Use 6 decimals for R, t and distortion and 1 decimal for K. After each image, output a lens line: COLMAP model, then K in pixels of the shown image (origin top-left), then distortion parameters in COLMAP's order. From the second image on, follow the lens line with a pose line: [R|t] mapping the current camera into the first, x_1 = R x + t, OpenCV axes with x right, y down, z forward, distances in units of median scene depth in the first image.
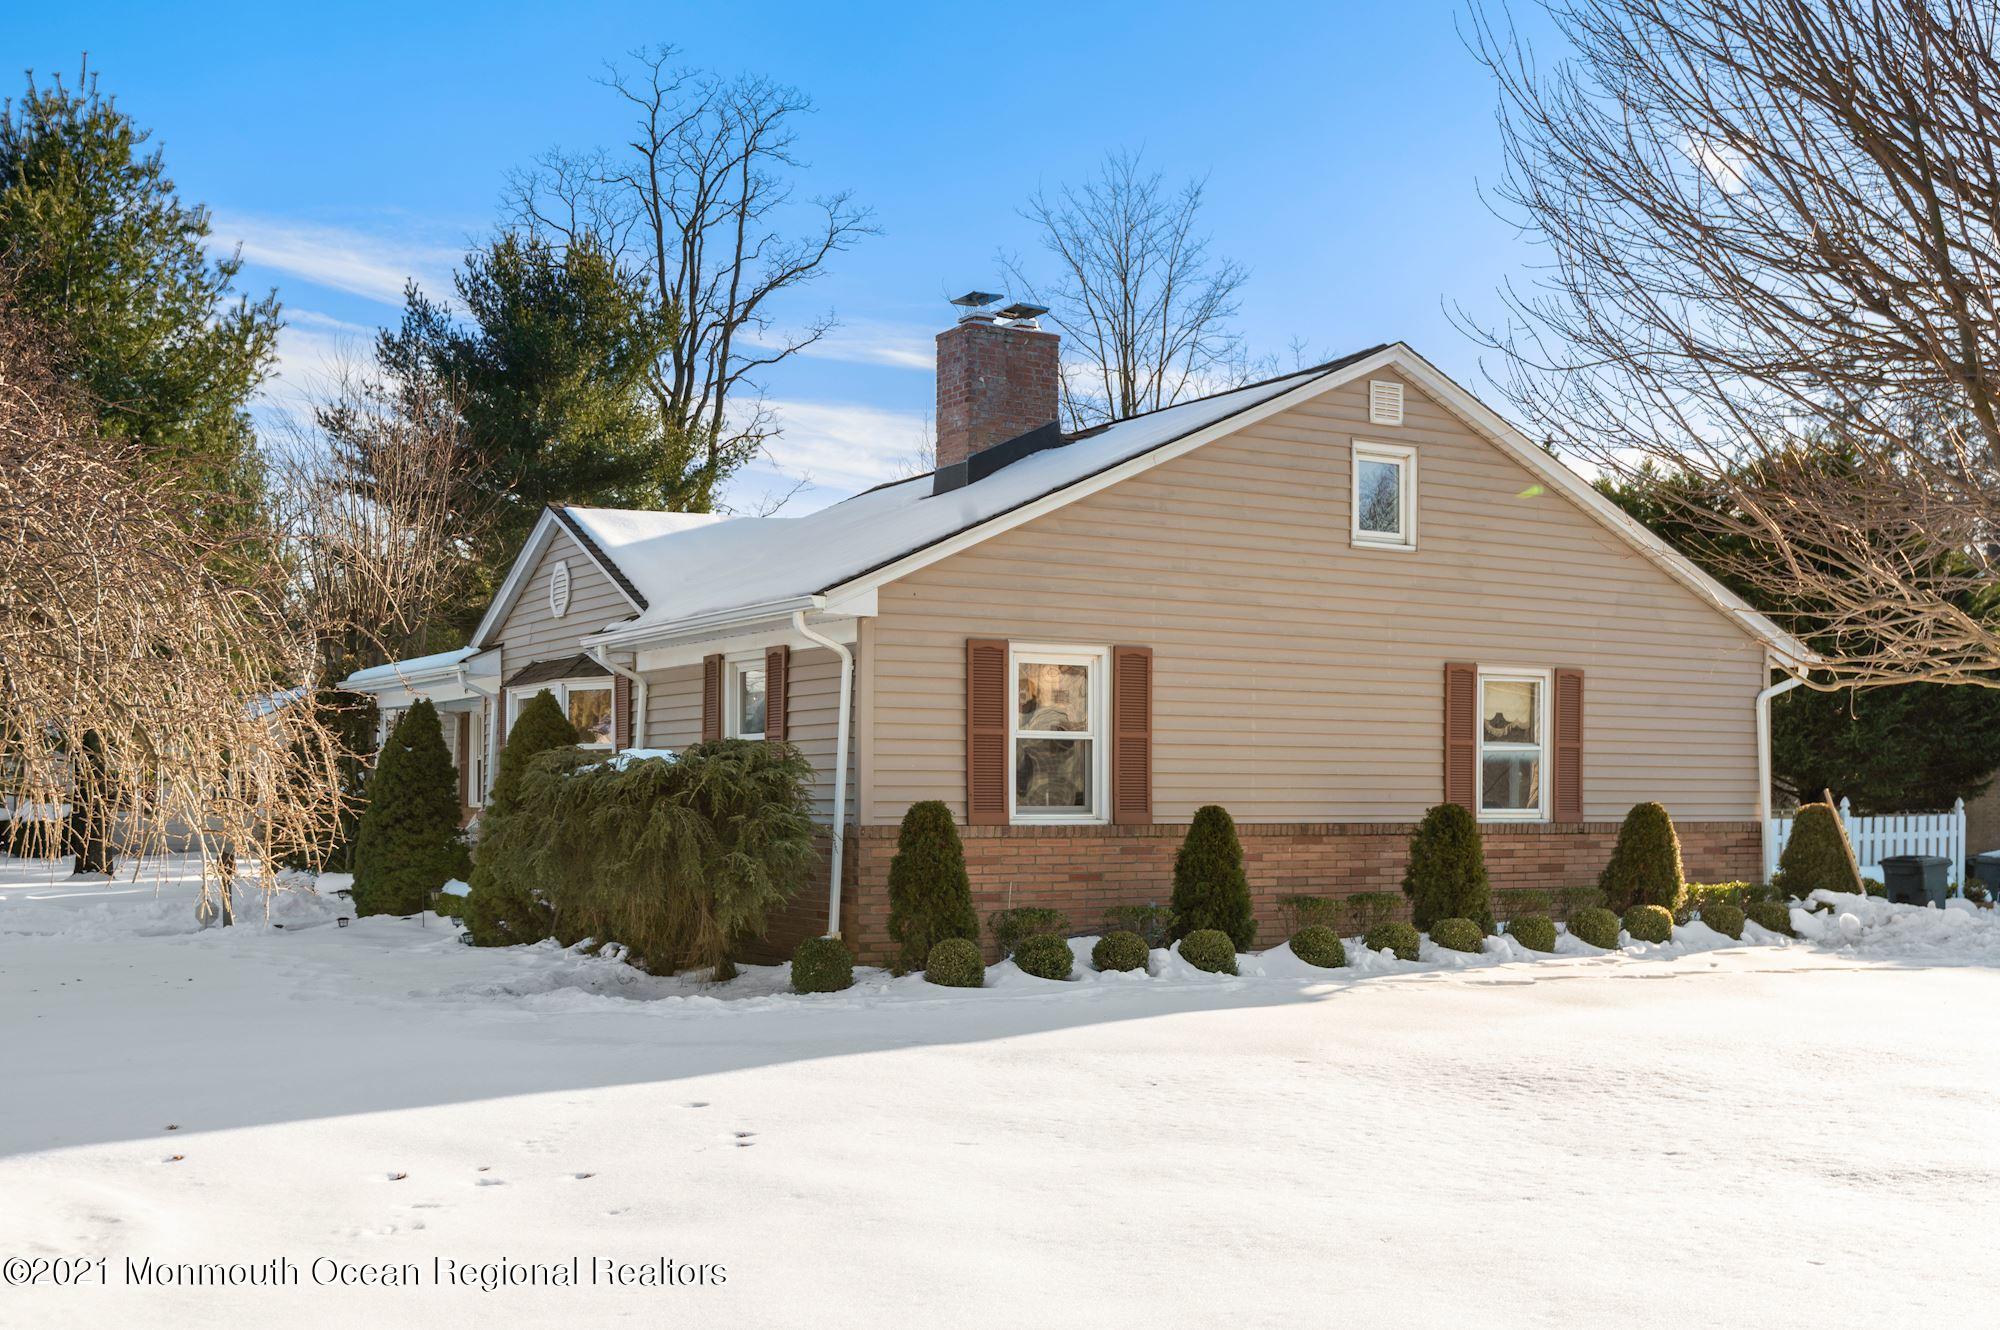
lens RADIAL K [[2015.5, 0, 1000.0], [0, 2015.5, 665.0], [0, 0, 1]] dist [0.018215, -0.001760]
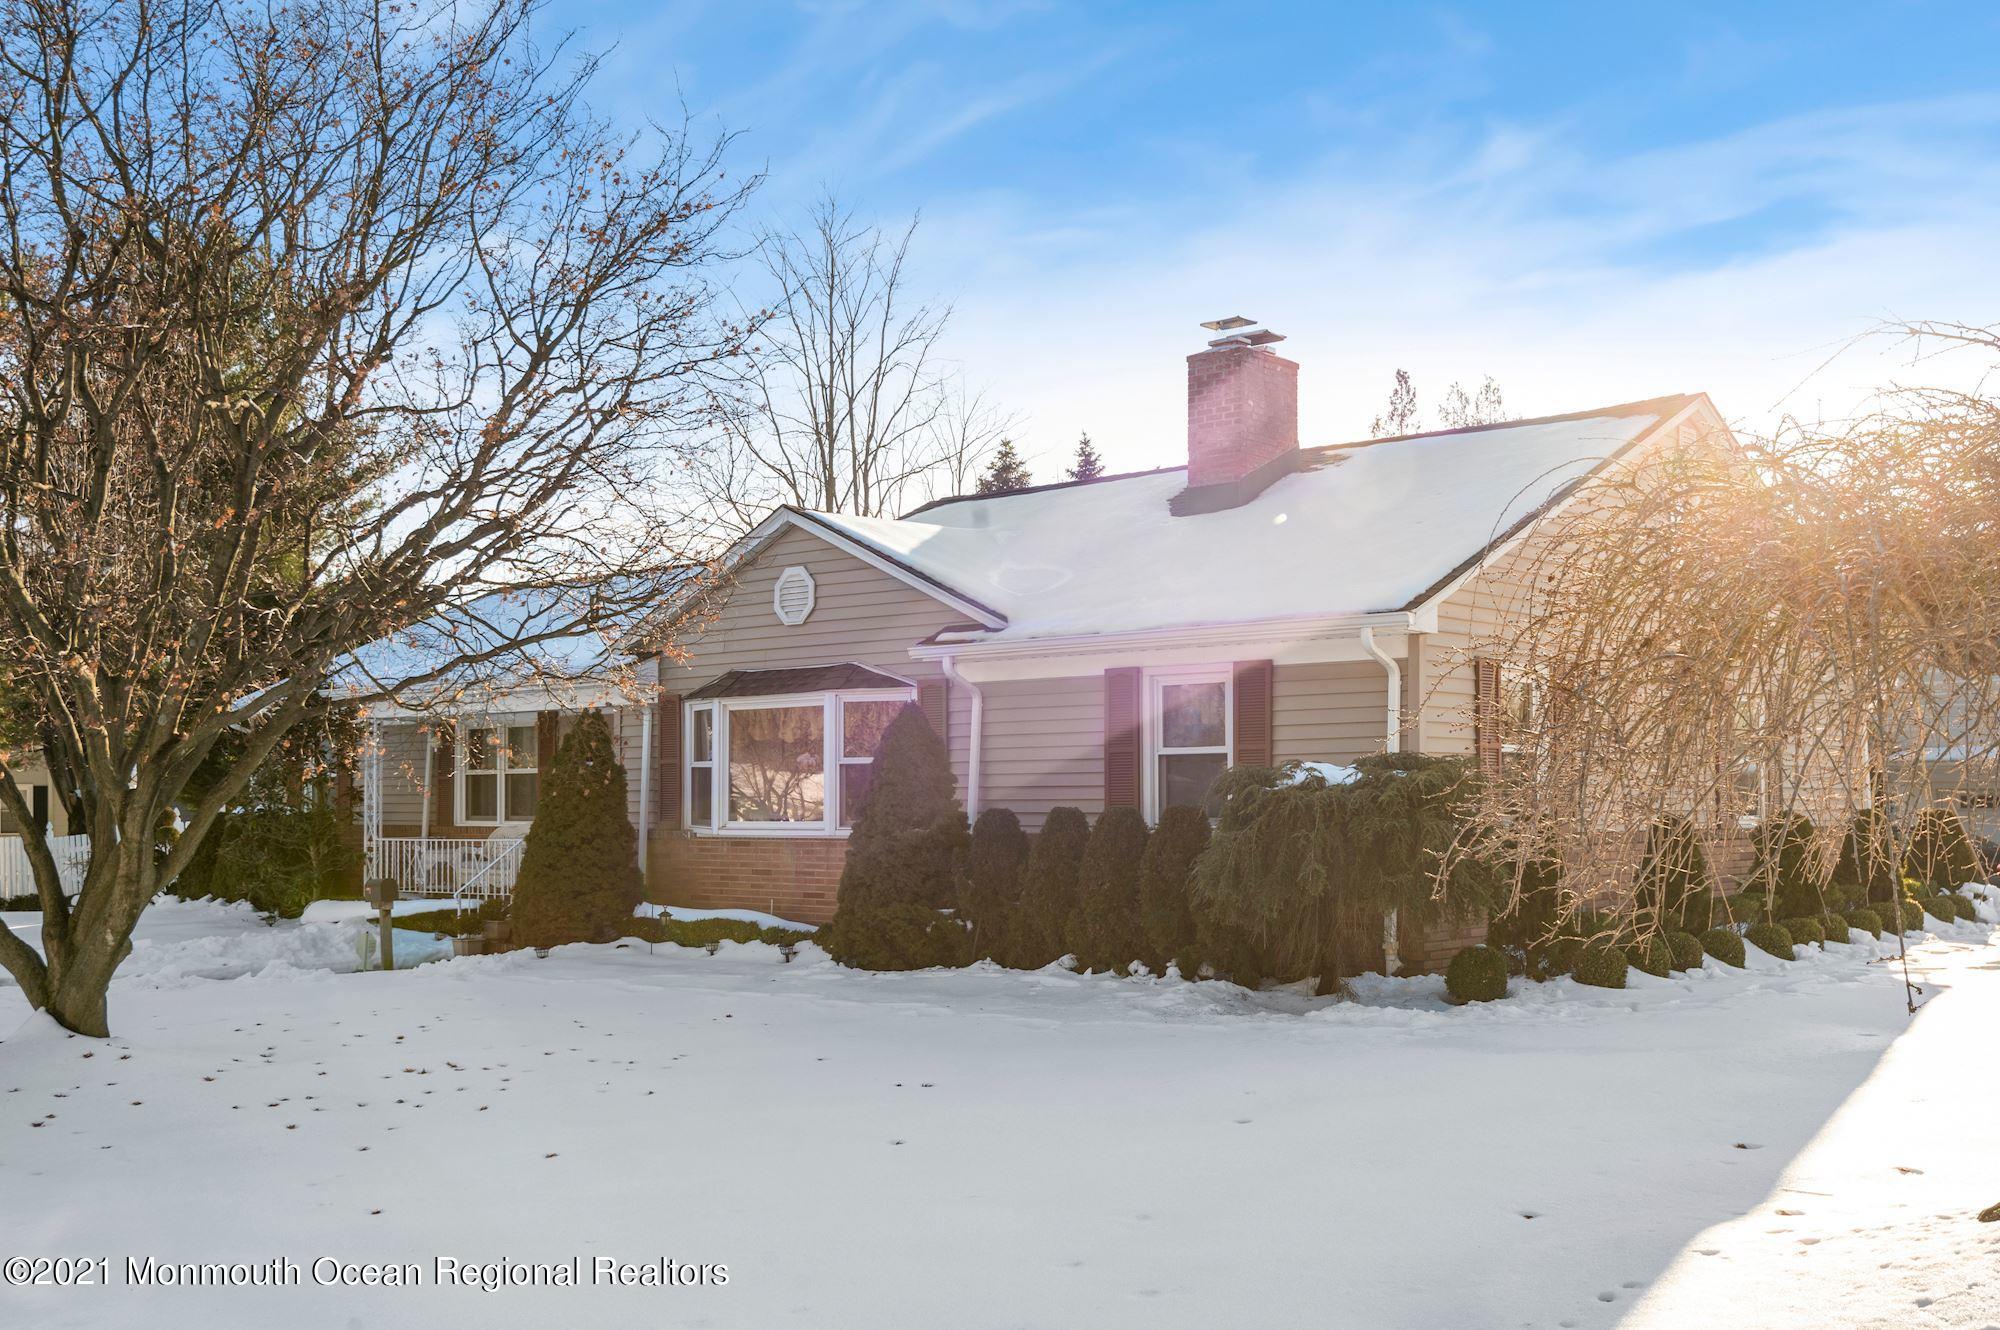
lens RADIAL K [[2015.5, 0, 1000.0], [0, 2015.5, 665.0], [0, 0, 1]] dist [0.018215, -0.001760]
pose [[0.951527, 0.019826, 0.306925, -0.431339], [-0.016026, 0.999761, -0.014898, 0.008217], [-0.307147, 0.009257, 0.951617, 0.069797]]
